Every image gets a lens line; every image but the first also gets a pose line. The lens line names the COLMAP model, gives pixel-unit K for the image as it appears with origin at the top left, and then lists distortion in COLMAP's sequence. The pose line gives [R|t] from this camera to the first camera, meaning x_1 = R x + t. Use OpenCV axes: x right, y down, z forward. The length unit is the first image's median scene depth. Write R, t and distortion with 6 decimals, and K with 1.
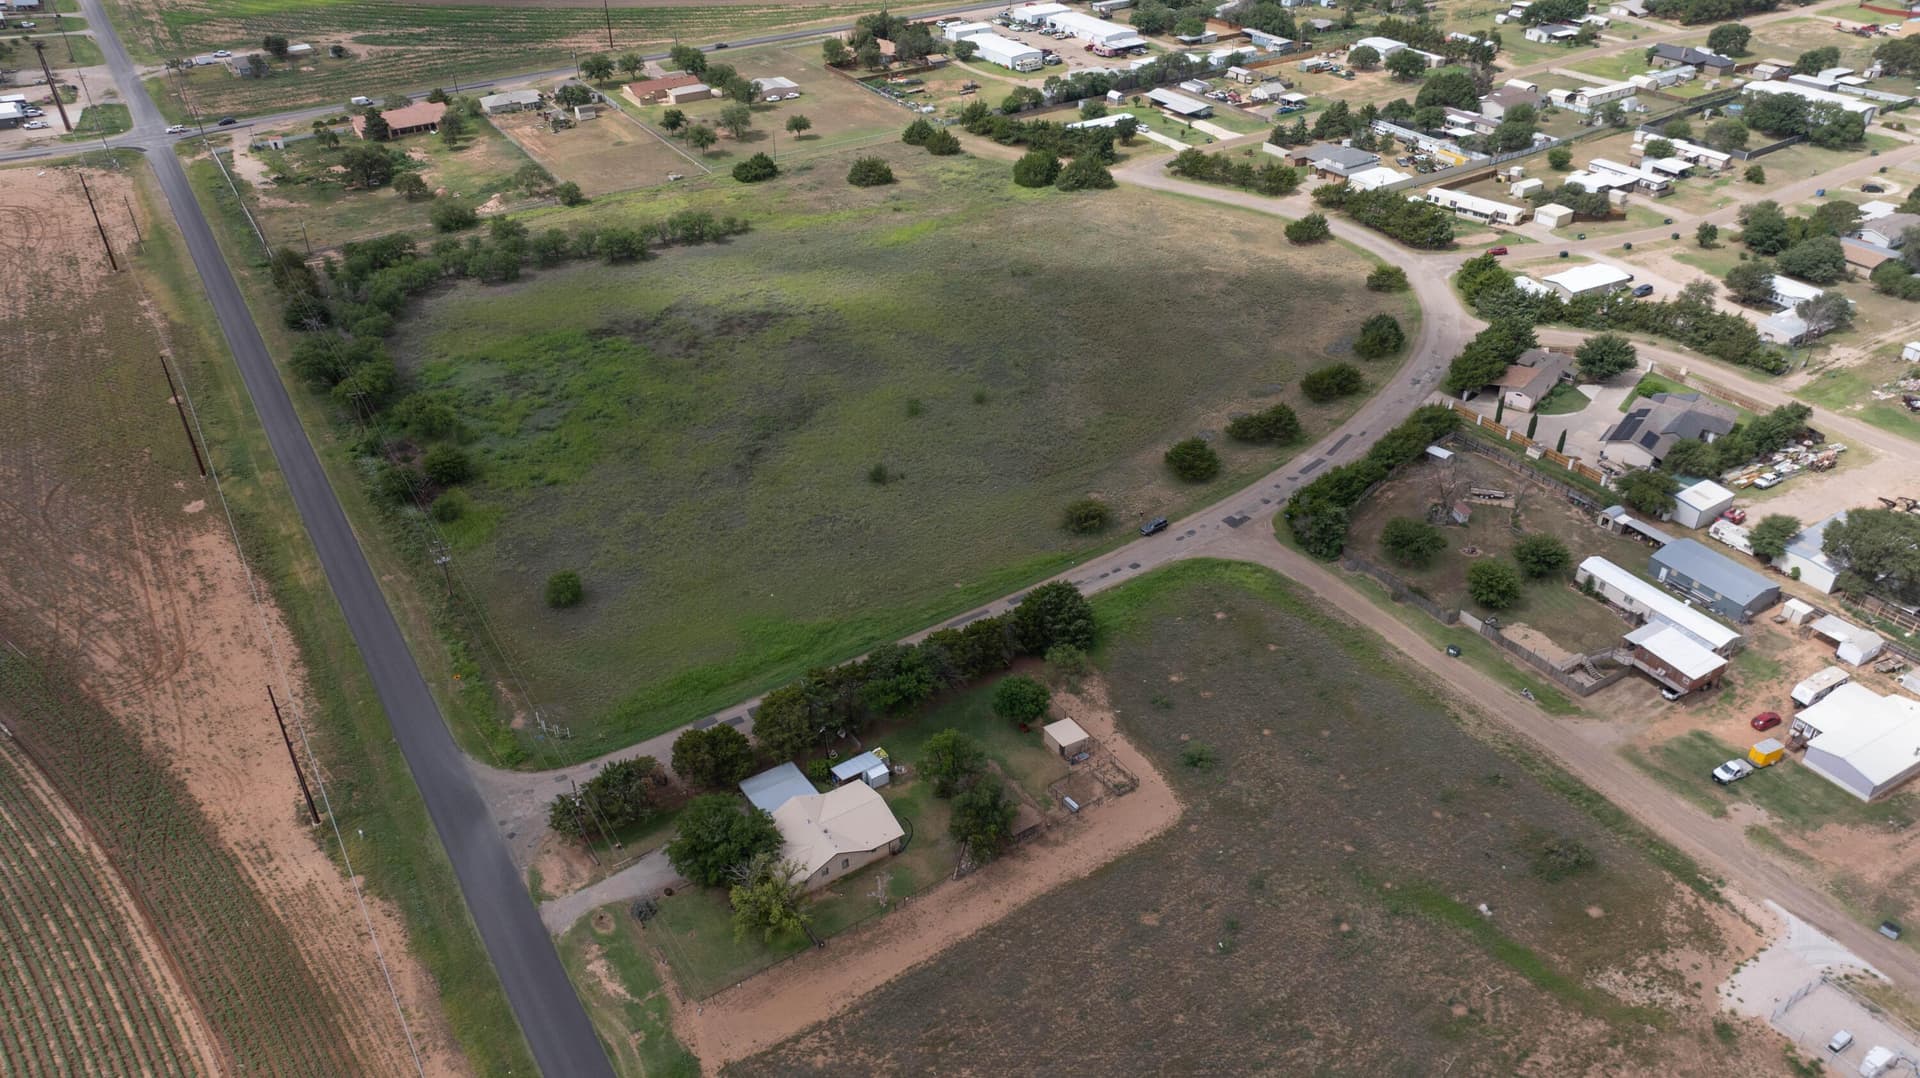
lens RADIAL K [[1364.0, 0, 966.2], [0, 1364.0, 538.3], [0, 0, 1]] dist [-0.049624, 0.065475]
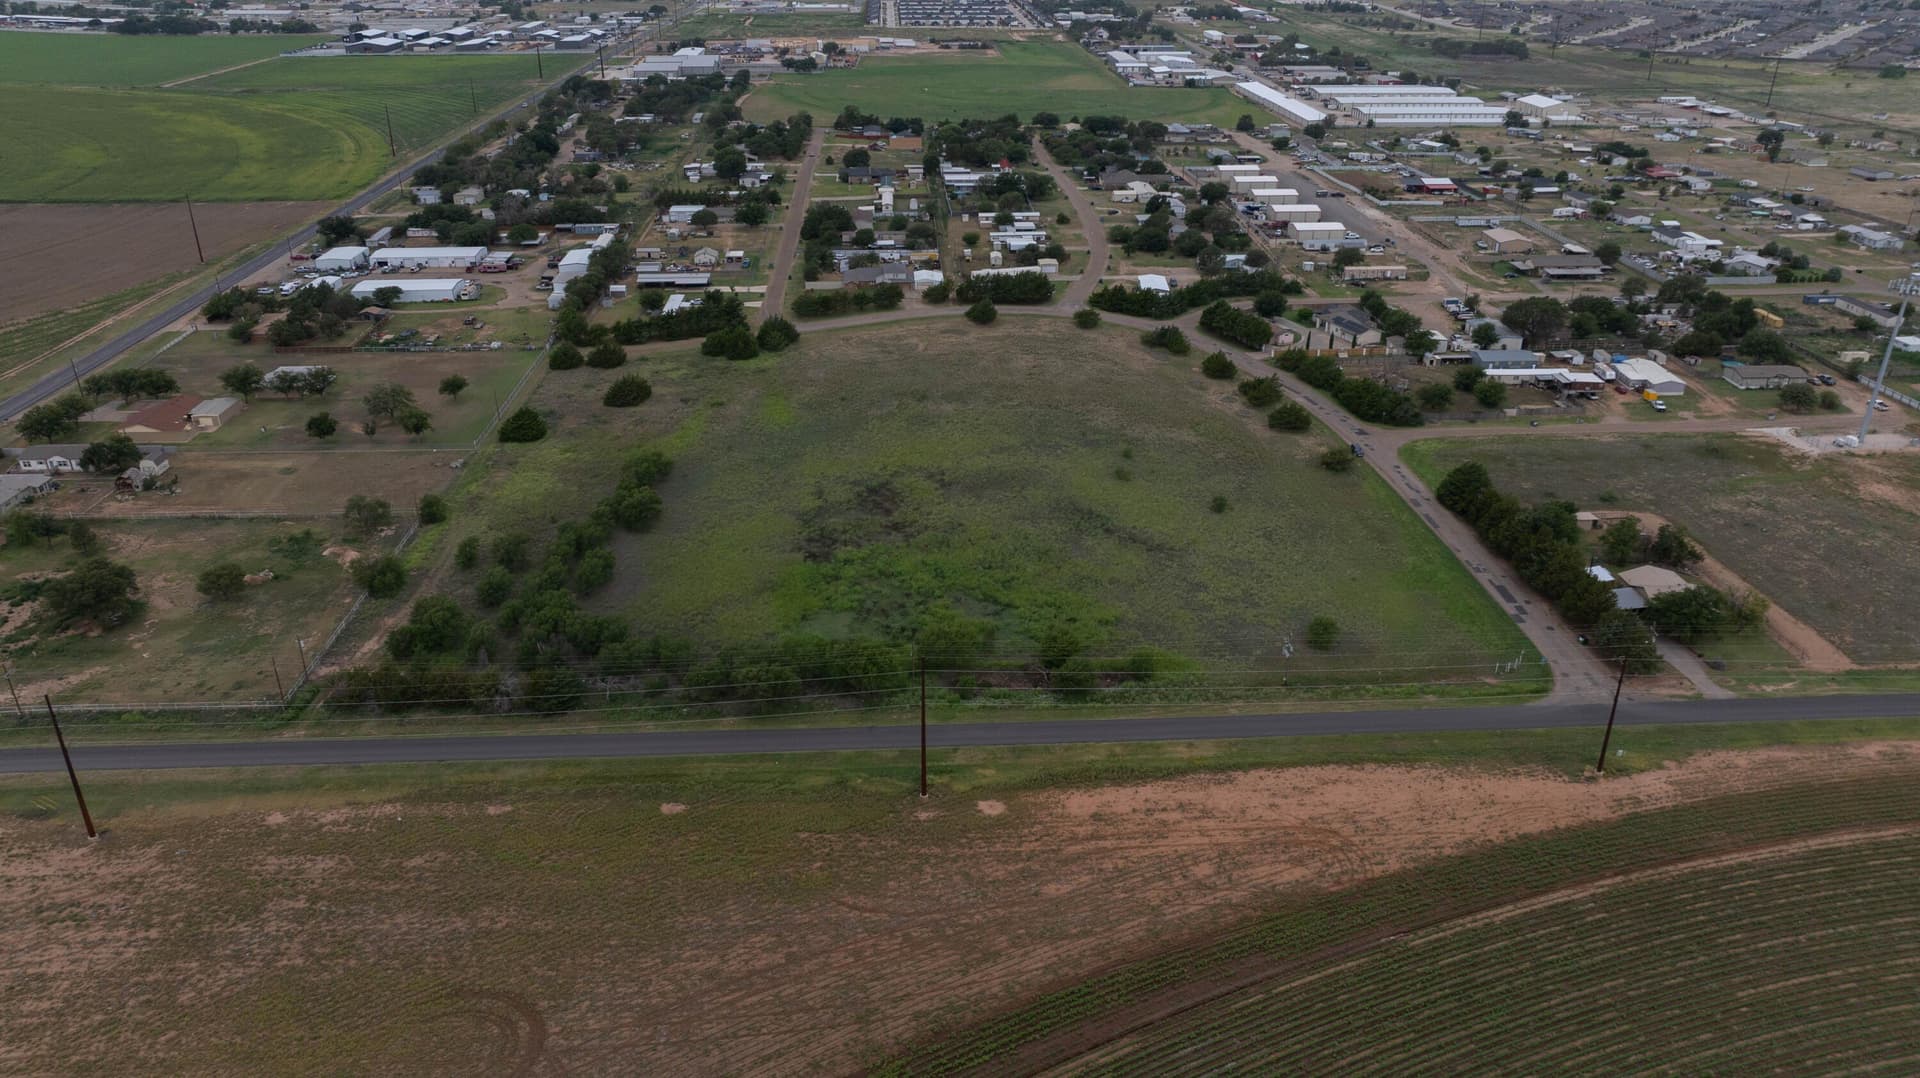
lens RADIAL K [[1352.2, 0, 966.6], [0, 1352.2, 532.8], [0, 0, 1]] dist [-0.046859, 0.063070]
pose [[0.493673, -0.364240, 0.789694, -0.915198], [0.473929, 0.874053, 0.106876, -0.209797], [-0.729163, 0.321497, 0.604120, 0.347076]]
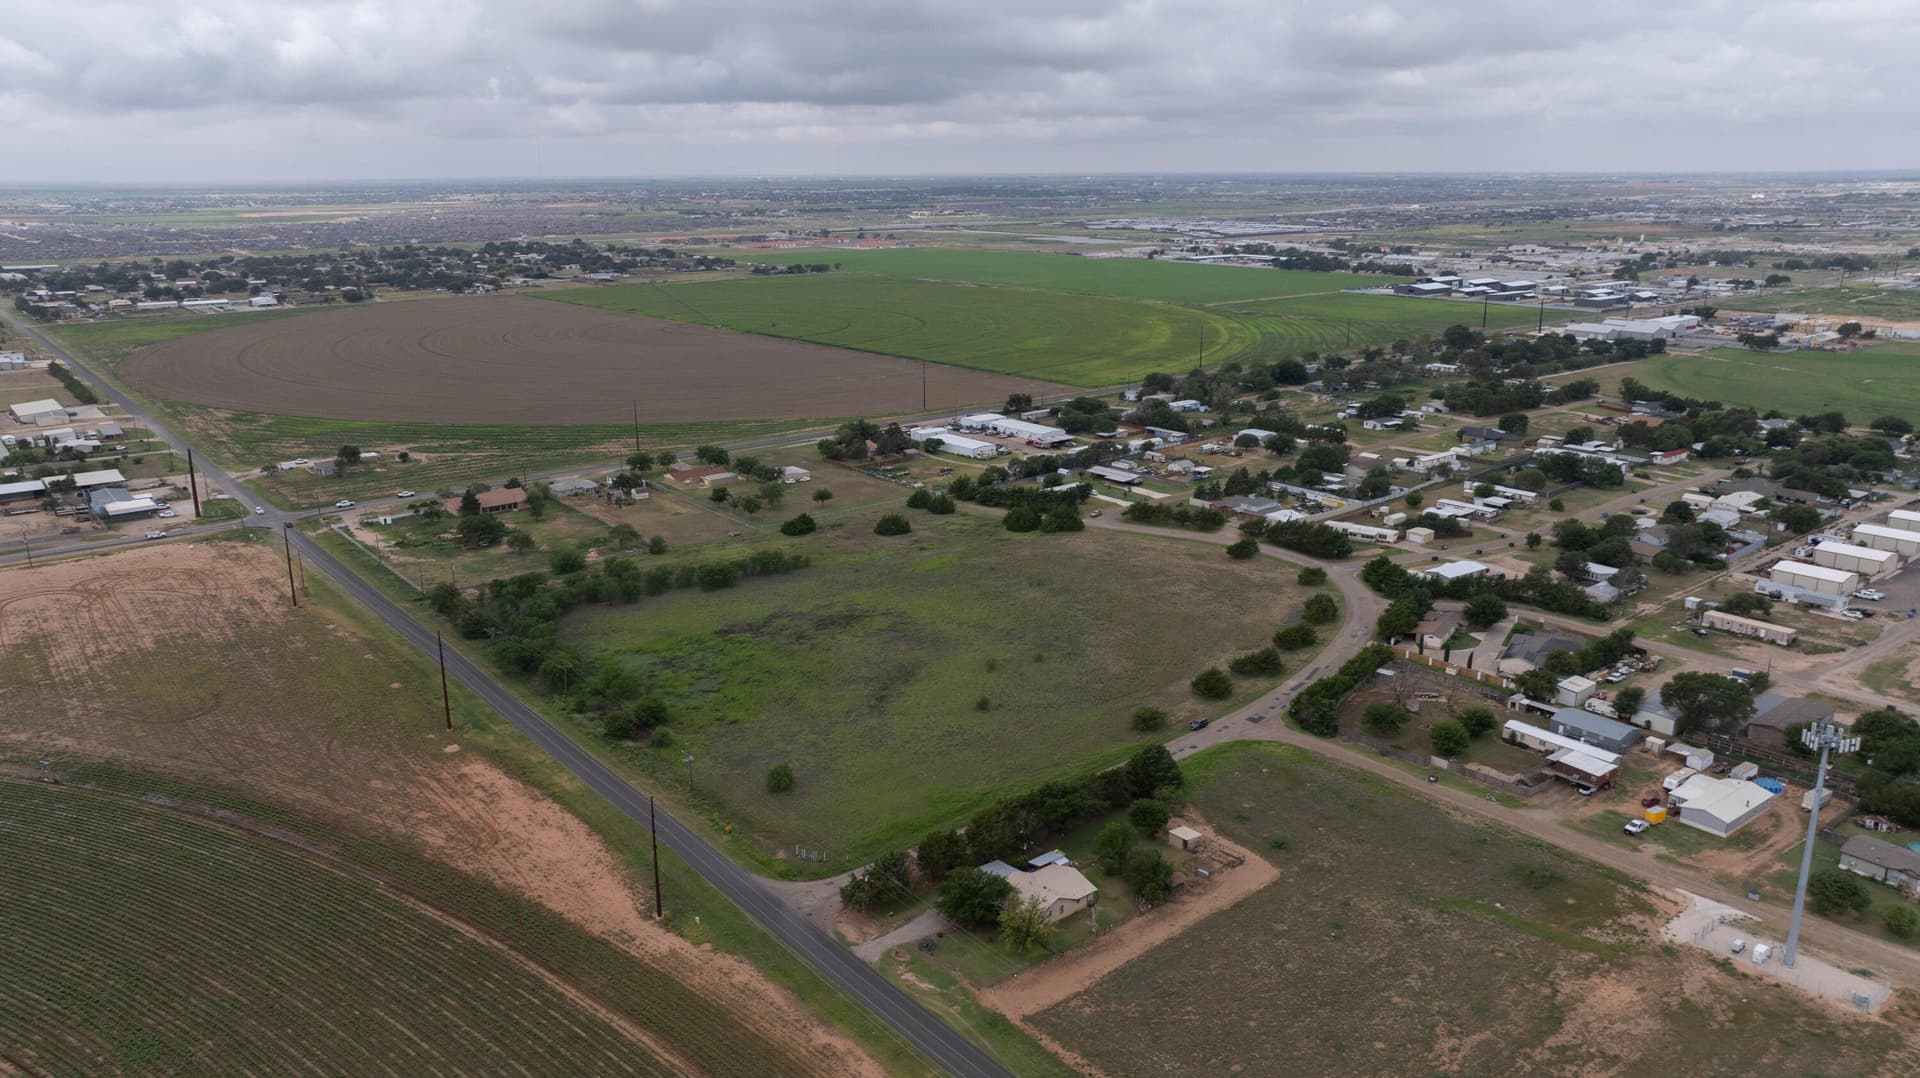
lens RADIAL K [[1351.1, 0, 967.3], [0, 1351.1, 524.6], [0, 0, 1]] dist [-0.023753, 0.010336]
pose [[0.993132, -0.027241, 0.113780, -0.178384], [0.061907, 0.947570, -0.313493, 0.156837], [-0.099275, 0.318384, 0.942749, -0.232515]]
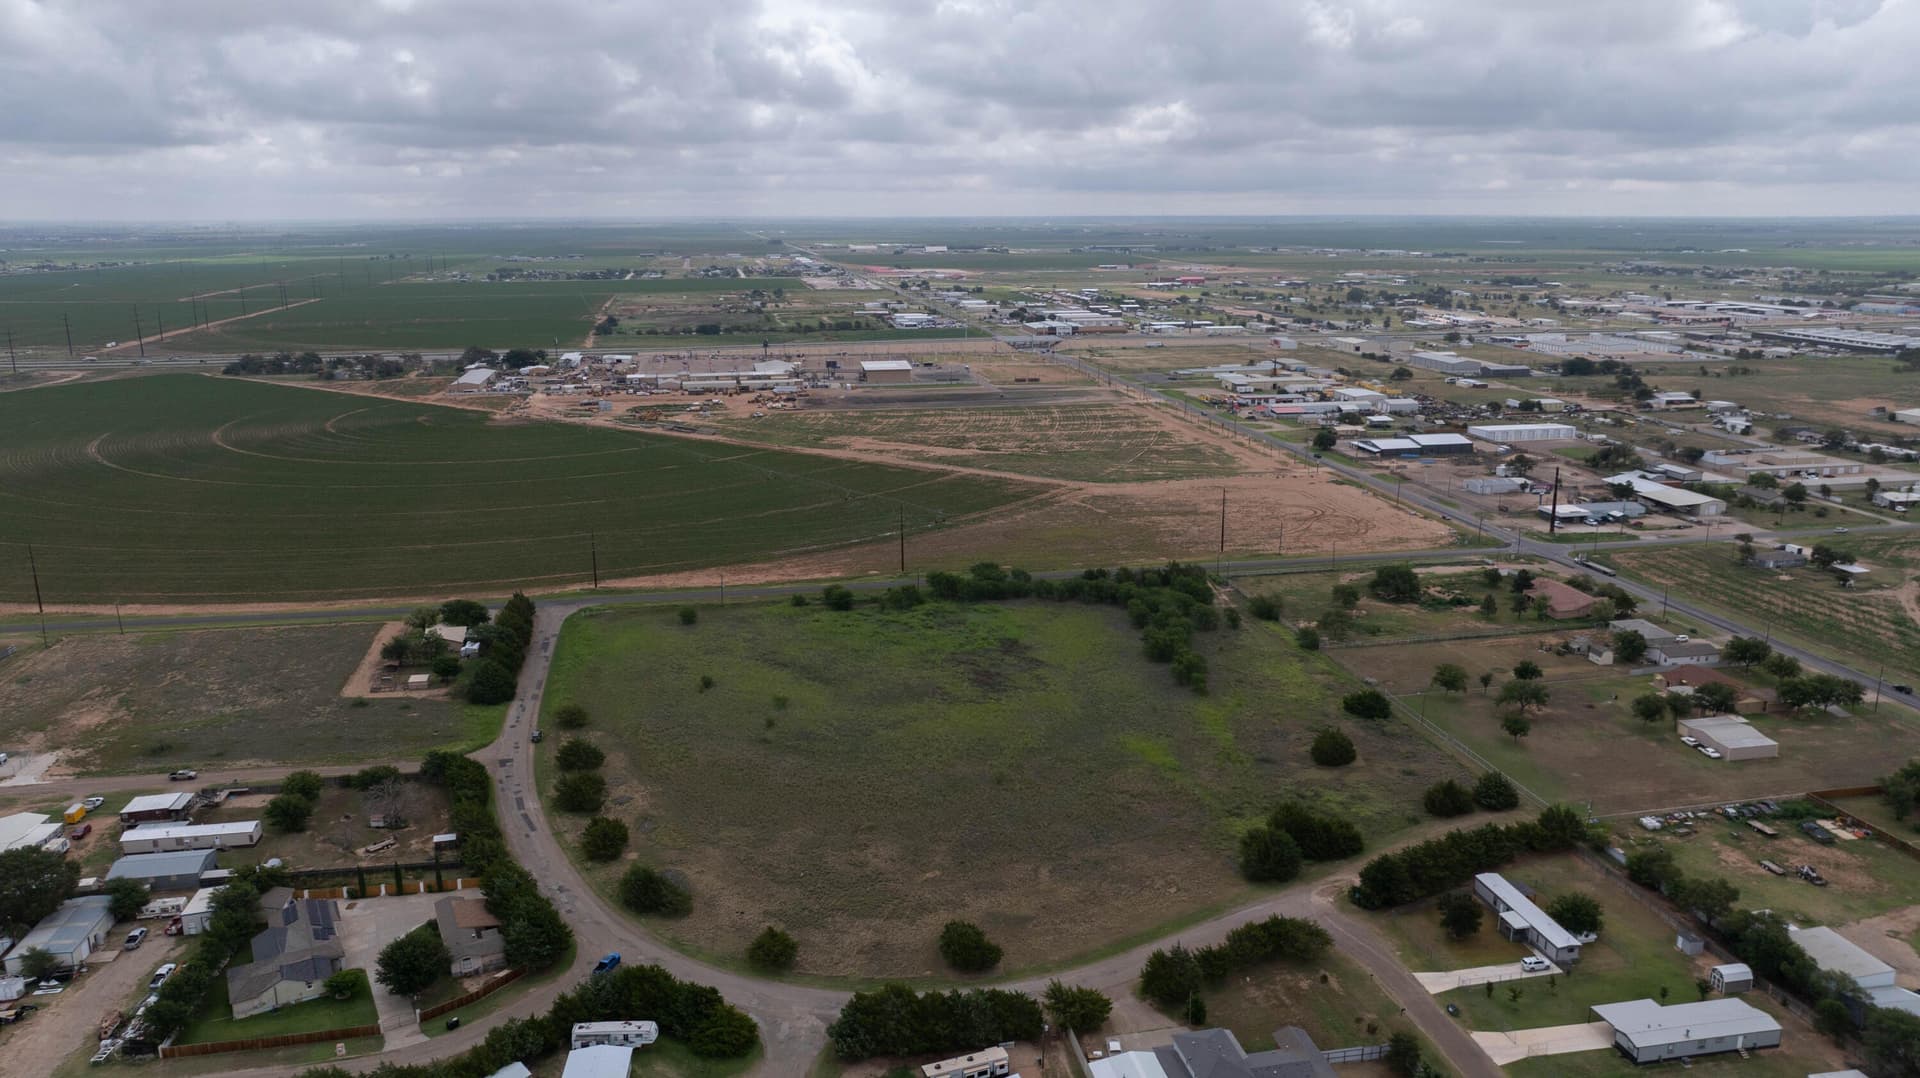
lens RADIAL K [[1351.1, 0, 967.3], [0, 1351.1, 524.6], [0, 0, 1]] dist [-0.023753, 0.010336]
pose [[-0.370536, 0.222636, -0.901741, 0.896295], [-0.505212, 0.766358, 0.396808, -0.725880], [0.779400, 0.602602, -0.171485, 1.090305]]
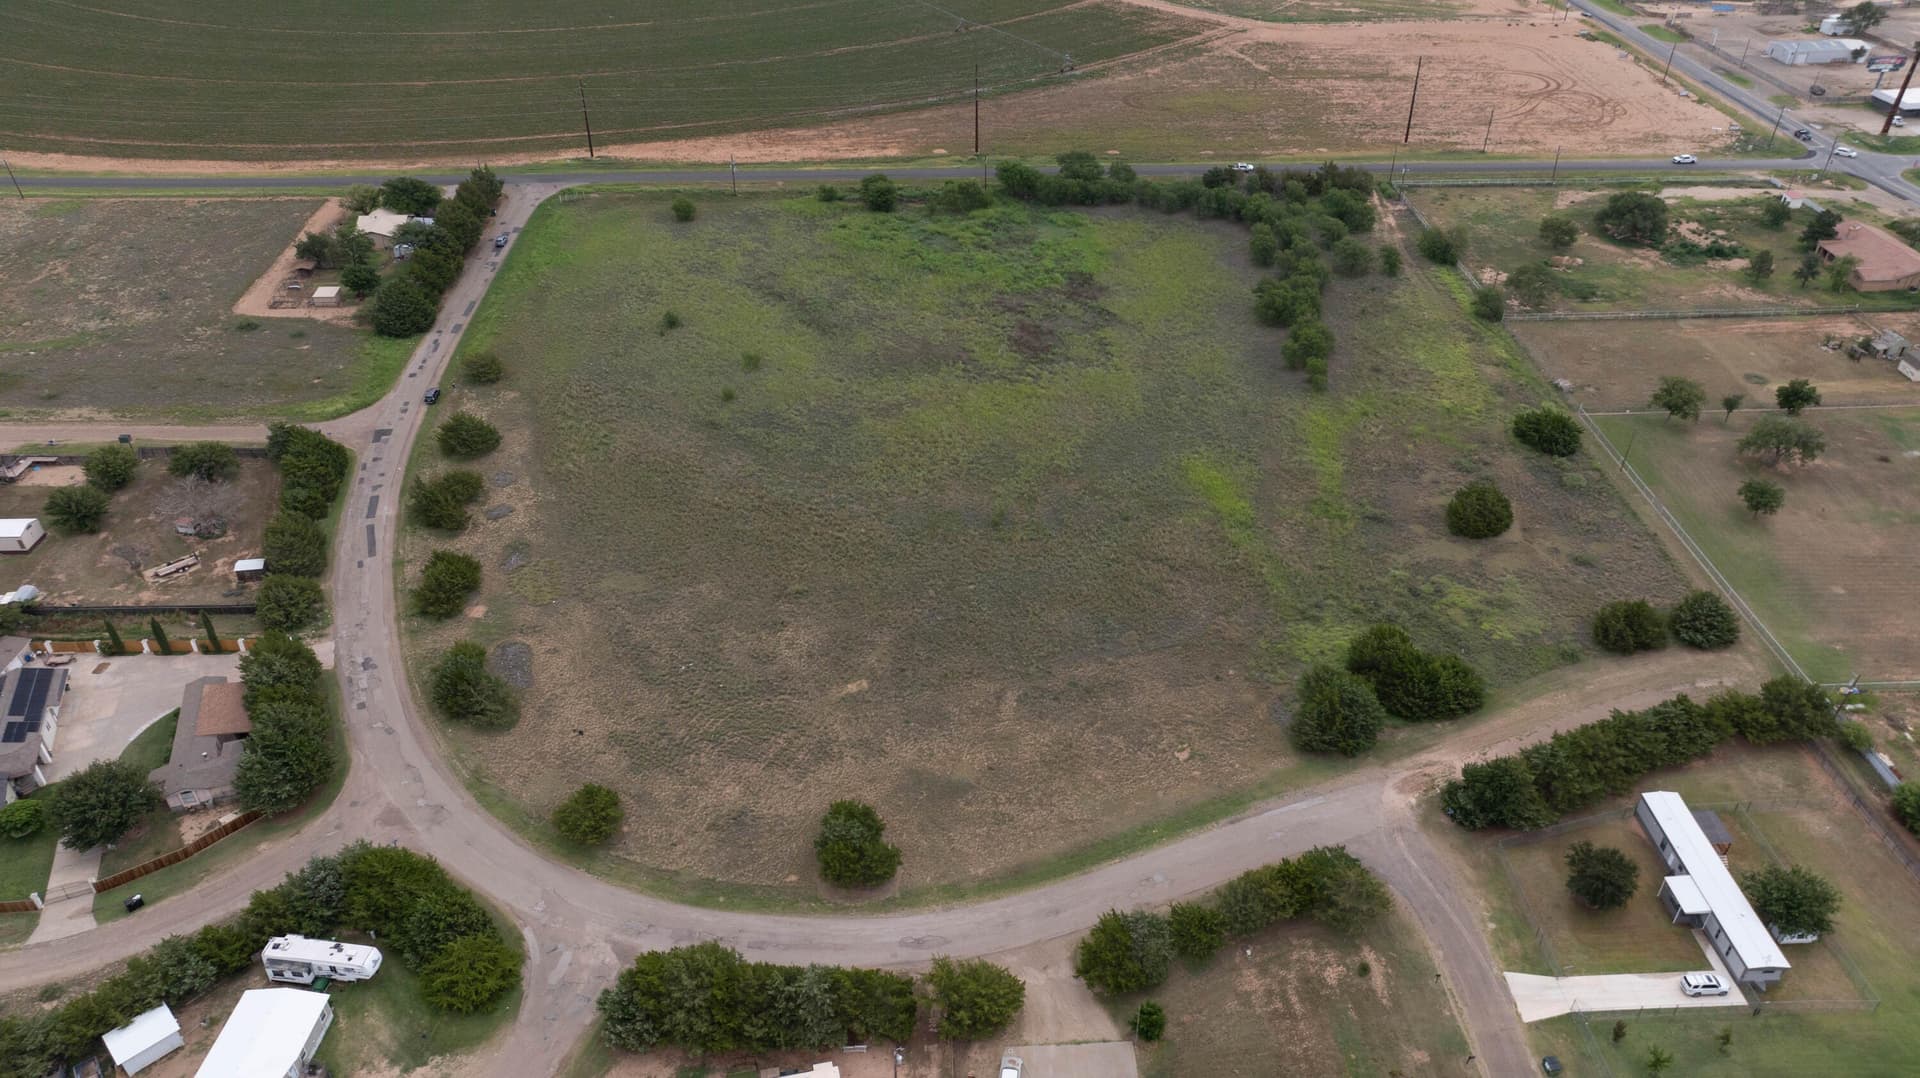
lens RADIAL K [[1351.1, 0, 967.3], [0, 1351.1, 524.6], [0, 0, 1]] dist [-0.023753, 0.010336]
pose [[-0.509151, 0.492920, -0.705546, 0.560117], [-0.469419, 0.528058, 0.707673, -0.706236], [0.721395, 0.691509, -0.037475, 1.068693]]
